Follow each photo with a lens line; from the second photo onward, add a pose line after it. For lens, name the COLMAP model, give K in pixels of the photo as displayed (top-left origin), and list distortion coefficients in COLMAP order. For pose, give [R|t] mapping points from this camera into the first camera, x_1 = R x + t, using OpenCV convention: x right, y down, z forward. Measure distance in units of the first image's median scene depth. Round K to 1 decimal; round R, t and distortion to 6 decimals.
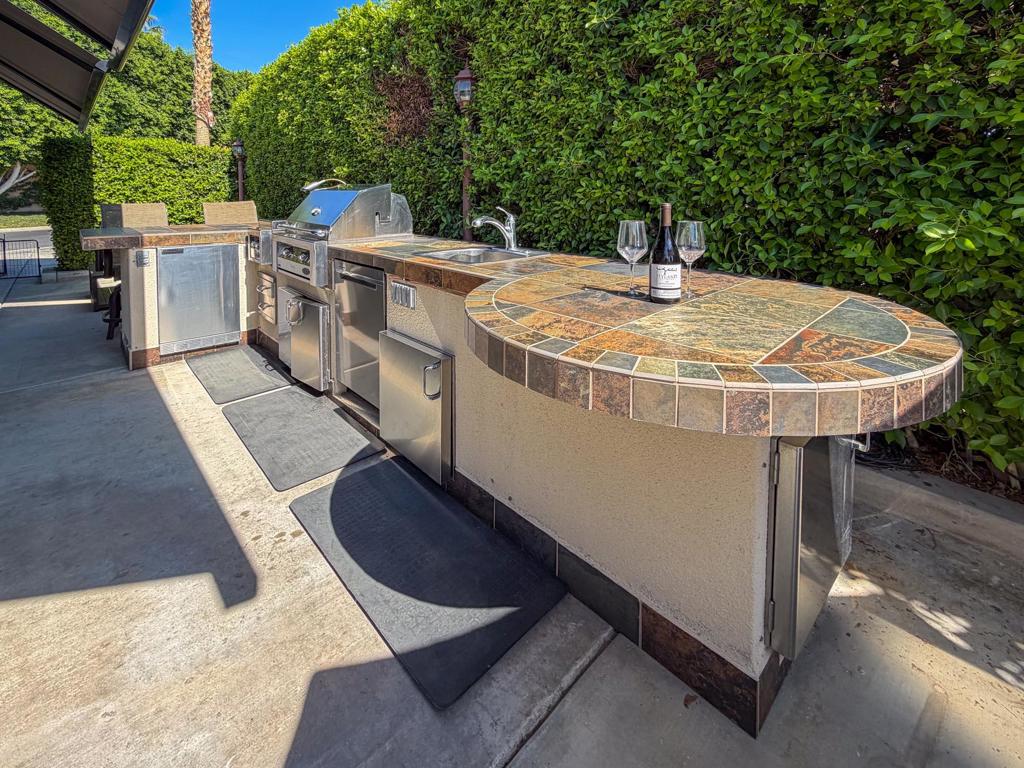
lens RADIAL K [[454.0, 0, 481.4], [0, 454.0, 275.2], [0, 0, 1]] dist [-0.001341, -0.000277]
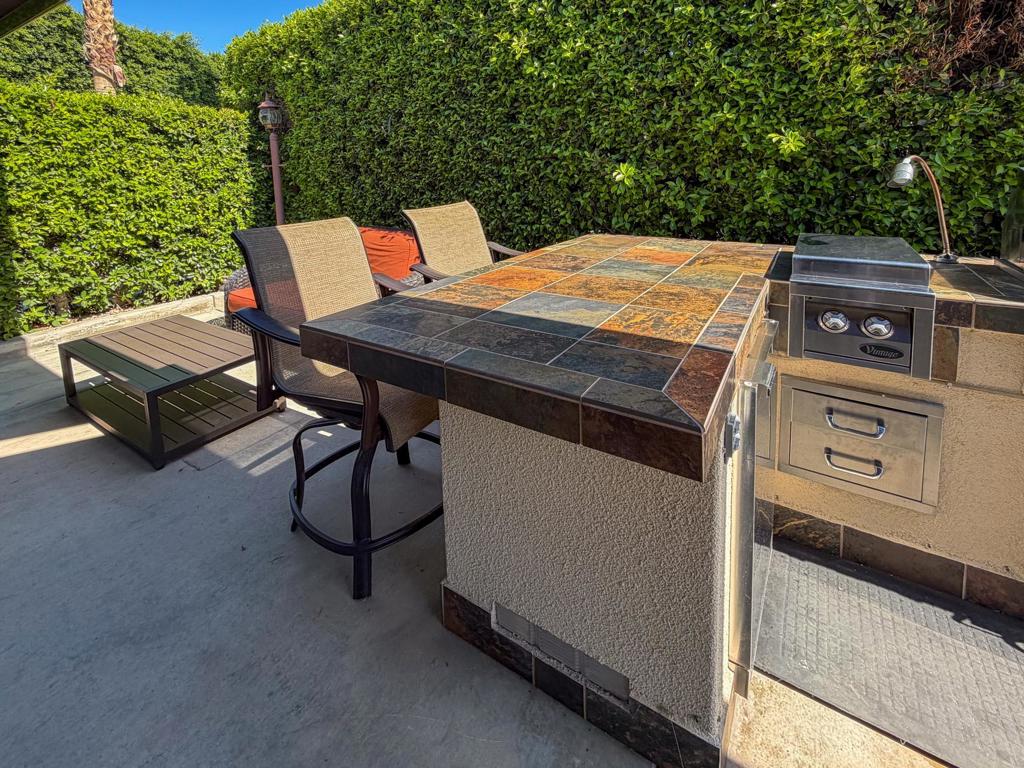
lens RADIAL K [[446.1, 0, 514.7], [0, 446.1, 263.1], [0, 0, 1]] dist [0.000818, 0.000288]
pose [[0.960007, -0.078227, 0.268825, -0.445736], [0.071587, 0.996840, 0.034431, -0.079020], [-0.270669, -0.013810, 0.962573, 0.355856]]
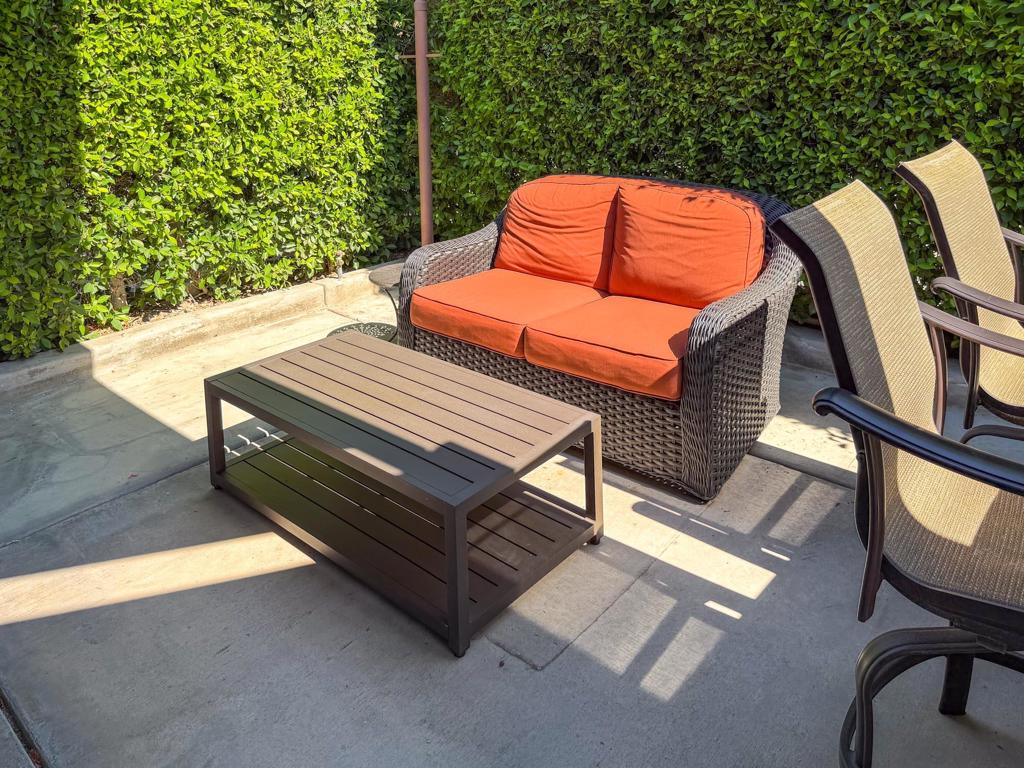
lens RADIAL K [[773.7, 0, 437.8], [0, 773.7, 217.5], [0, 0, 1]] dist [0.035387, -0.102676]
pose [[0.994973, -0.033158, 0.094496, -0.667670], [0.030677, 0.999148, 0.027591, -0.112419], [-0.095331, -0.024554, 0.995143, 0.457056]]
